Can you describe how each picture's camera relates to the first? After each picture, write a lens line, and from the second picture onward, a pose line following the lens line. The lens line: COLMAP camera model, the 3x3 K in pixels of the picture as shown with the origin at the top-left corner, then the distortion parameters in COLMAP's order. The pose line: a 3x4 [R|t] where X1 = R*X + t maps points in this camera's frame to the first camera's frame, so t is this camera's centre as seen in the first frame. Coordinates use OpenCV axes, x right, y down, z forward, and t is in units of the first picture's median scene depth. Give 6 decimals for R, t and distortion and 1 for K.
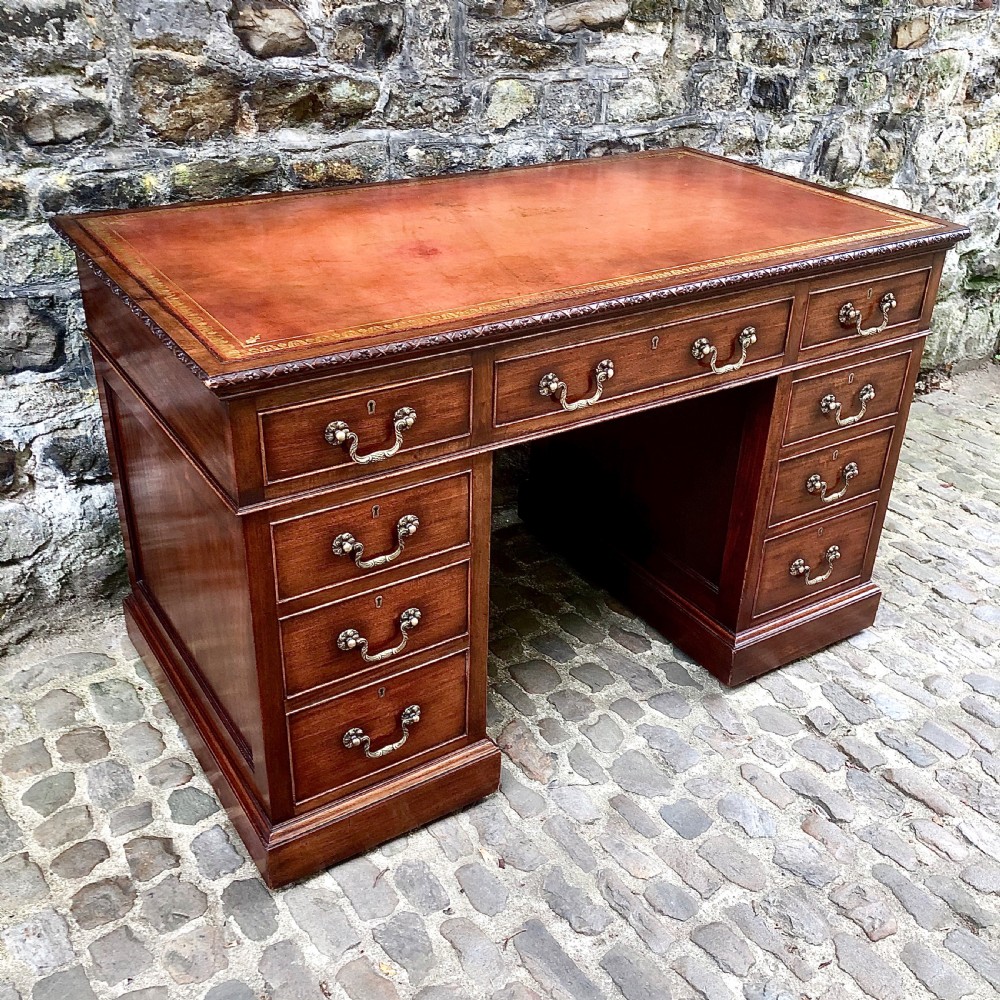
lens RADIAL K [[1090.2, 0, 500.0], [0, 1090.2, 500.0], [0, 0, 1]] dist [-0.004145, 0.062227]
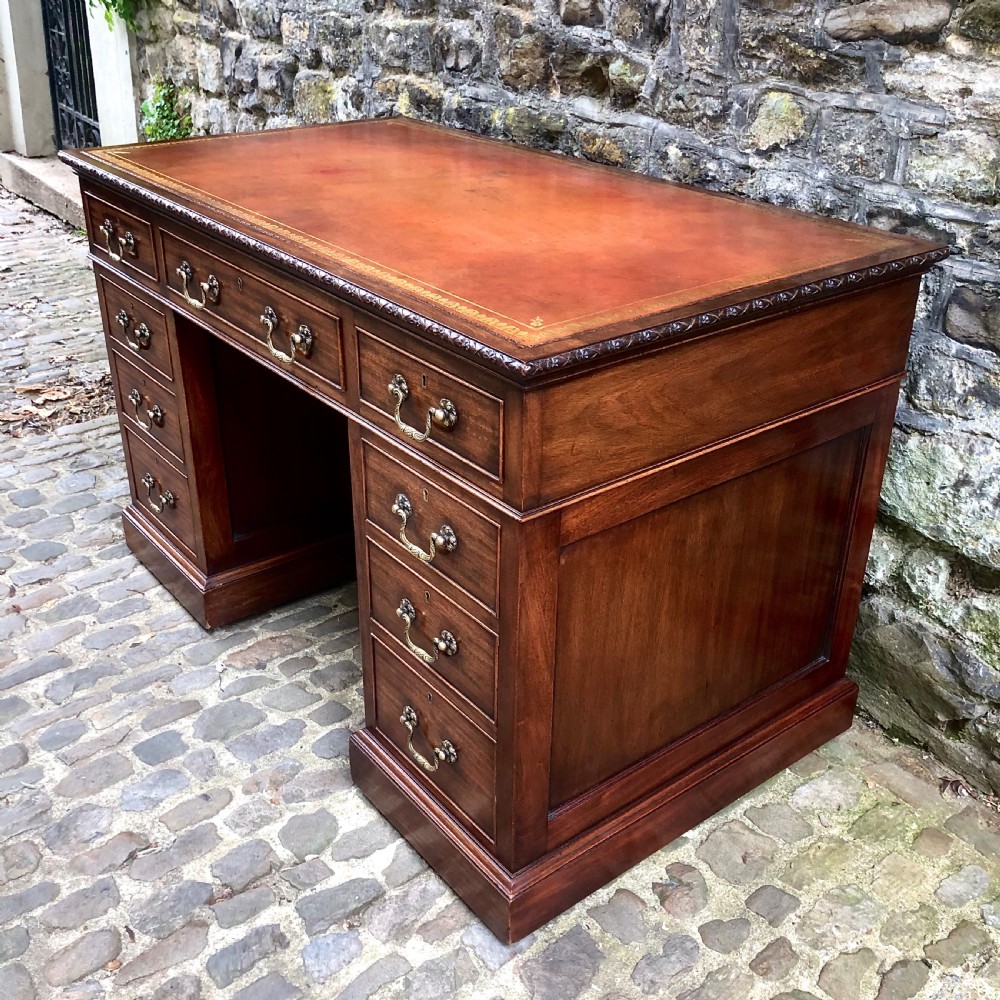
lens RADIAL K [[1091.4, 0, 505.3], [0, 1091.4, 492.5], [0, 0, 1]] dist [0.000632, 0.049979]
pose [[0.103552, 0.436925, -0.893517, 0.886291], [-0.496483, 0.801130, 0.334209, -0.346816], [0.861848, 0.409008, 0.299885, 0.773223]]
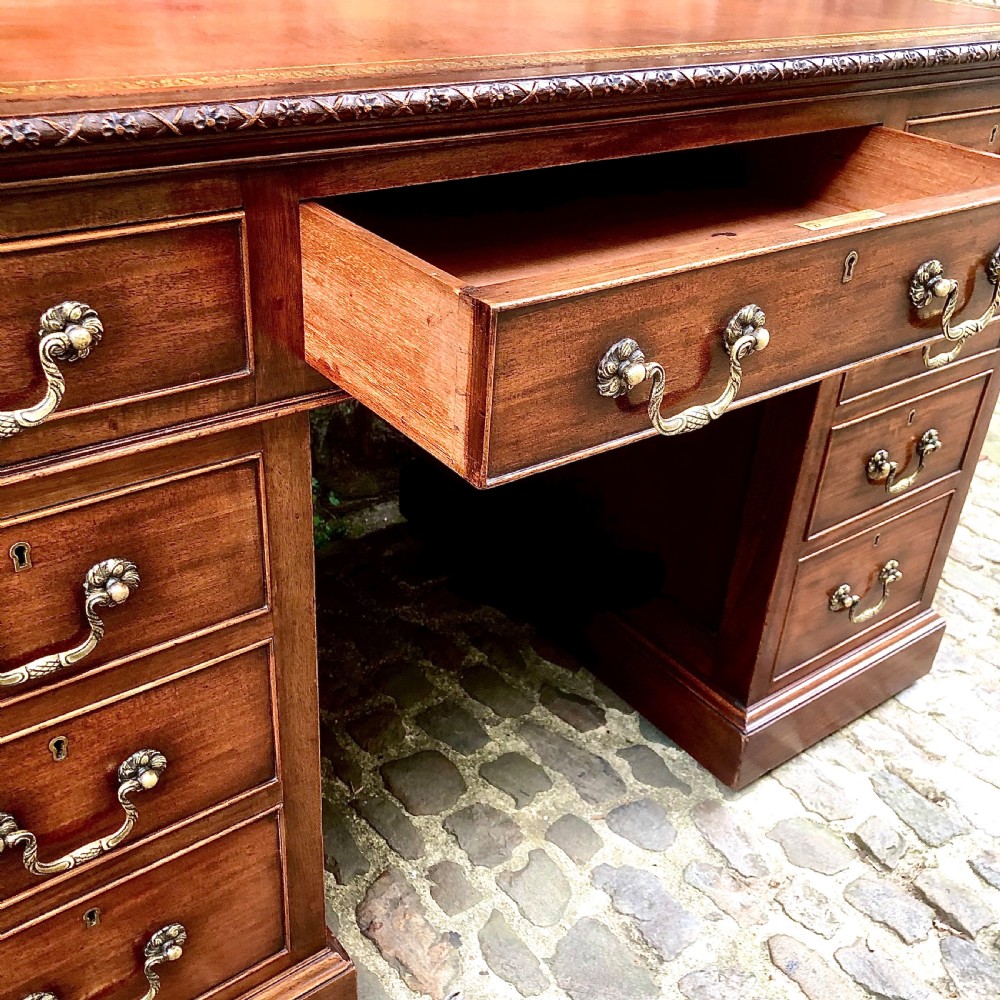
lens RADIAL K [[1096.7, 0, 506.9], [0, 1096.7, 495.5], [0, 0, 1]] dist [-0.023934, 0.092654]
pose [[0.995383, -0.016108, 0.094617, 0.024152], [0.013926, 0.999623, 0.023680, -0.014665], [-0.094963, -0.022253, 0.995232, 0.396836]]
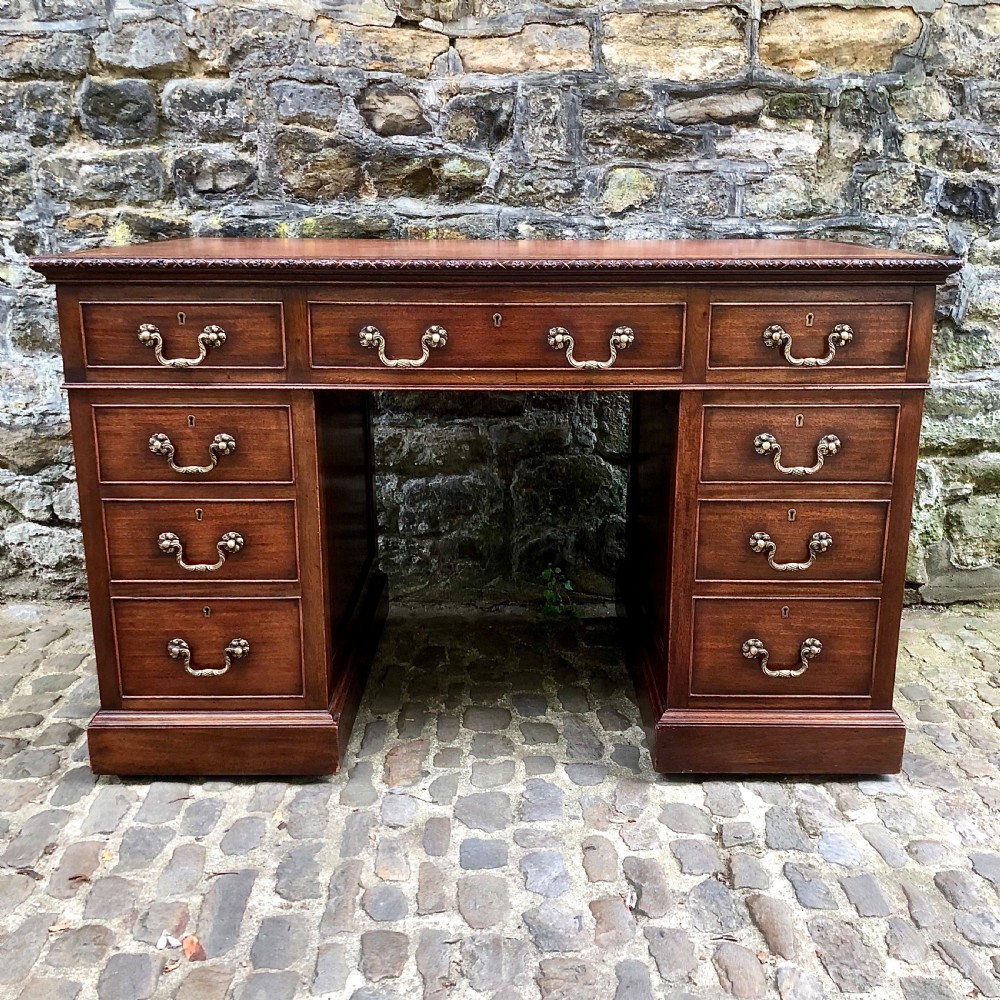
lens RADIAL K [[1090.5, 0, 511.0], [0, 1090.5, 504.8], [0, 0, 1]] dist [0.058206, -0.116857]
pose [[0.843782, 0.120836, -0.522906, 0.551197], [-0.244608, 0.953829, -0.174292, 0.150687], [0.477702, 0.274972, 0.834381, 0.163961]]
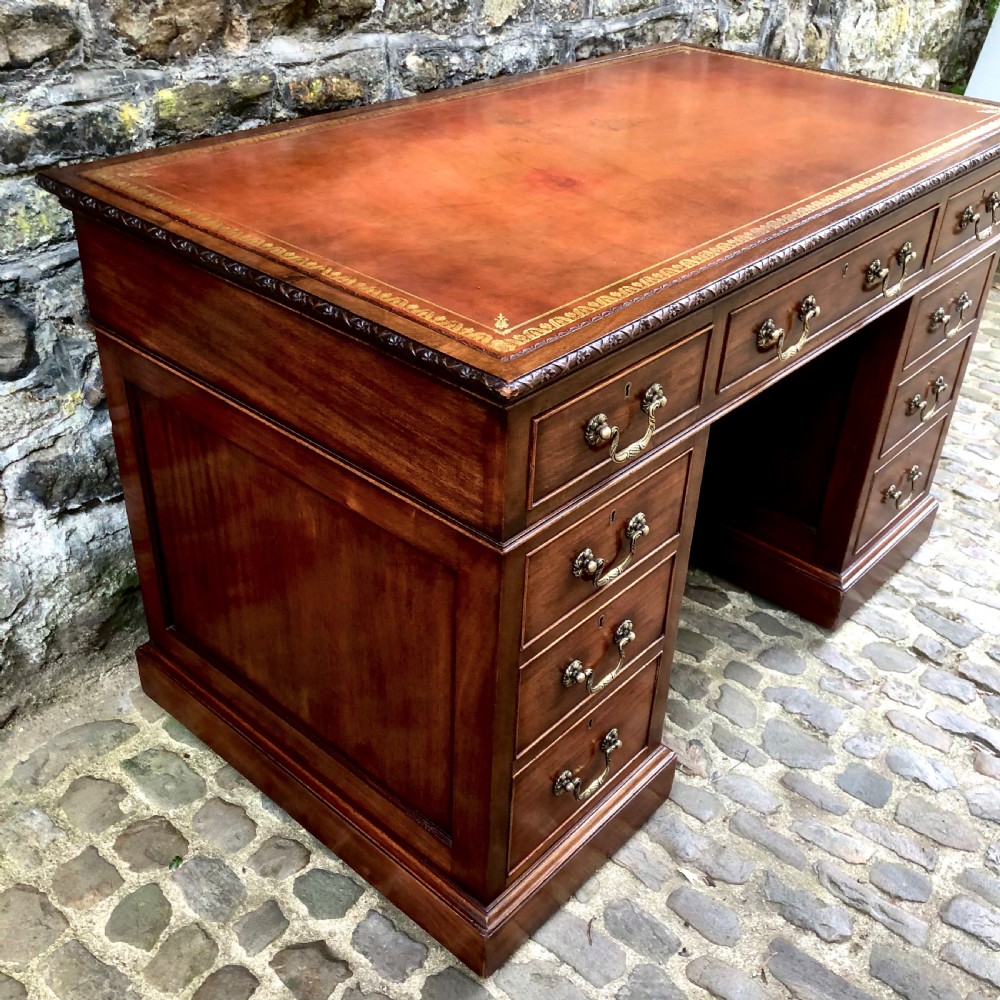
lens RADIAL K [[1096.7, 0, 506.9], [0, 1096.7, 495.5], [0, 0, 1]] dist [-0.023934, 0.092654]
pose [[0.960882, -0.140070, 0.238927, -0.271767], [0.122087, 0.988561, 0.088549, -0.061210], [-0.248597, -0.055915, 0.966992, 0.170476]]
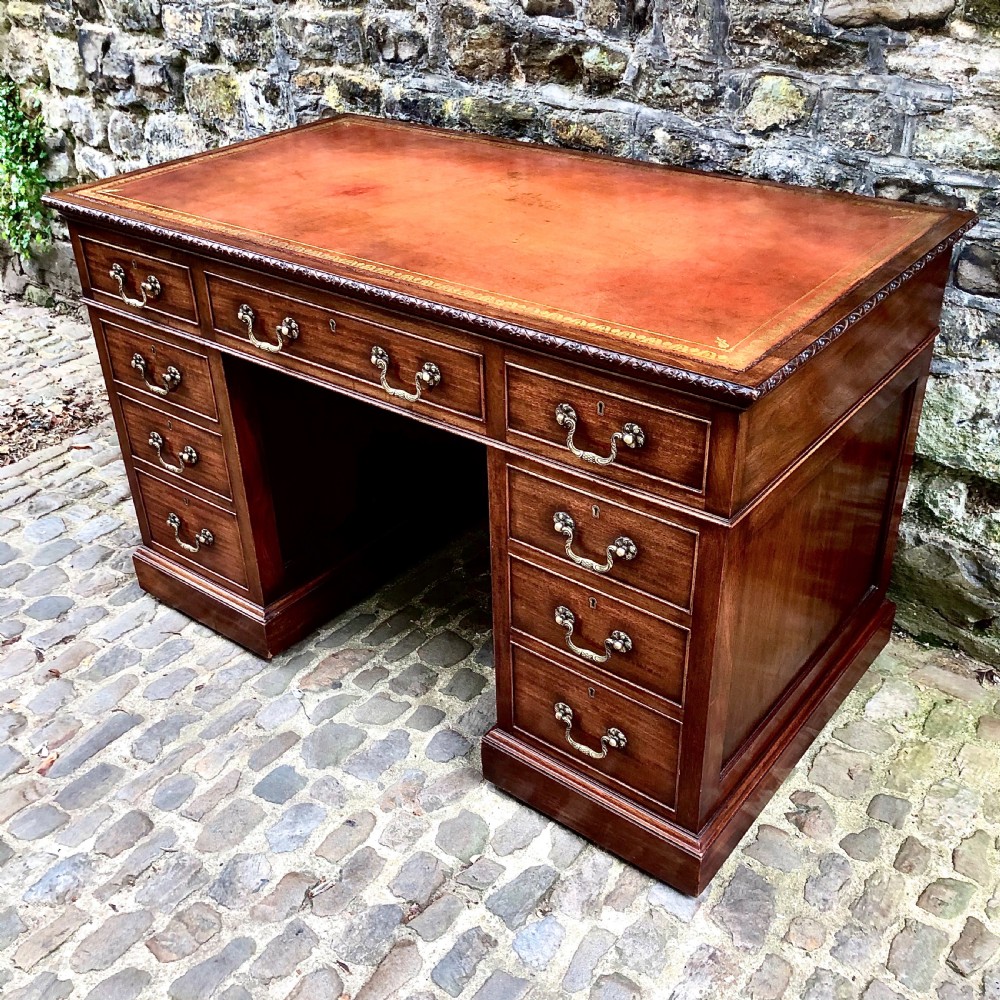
lens RADIAL K [[1090.2, 0, 500.0], [0, 1090.2, 500.0], [0, 0, 1]] dist [-0.004145, 0.062227]
pose [[0.337976, 0.461178, -0.820419, 0.843555], [-0.430787, 0.850842, 0.300815, -0.291877], [0.836776, 0.251757, 0.486234, 0.538425]]
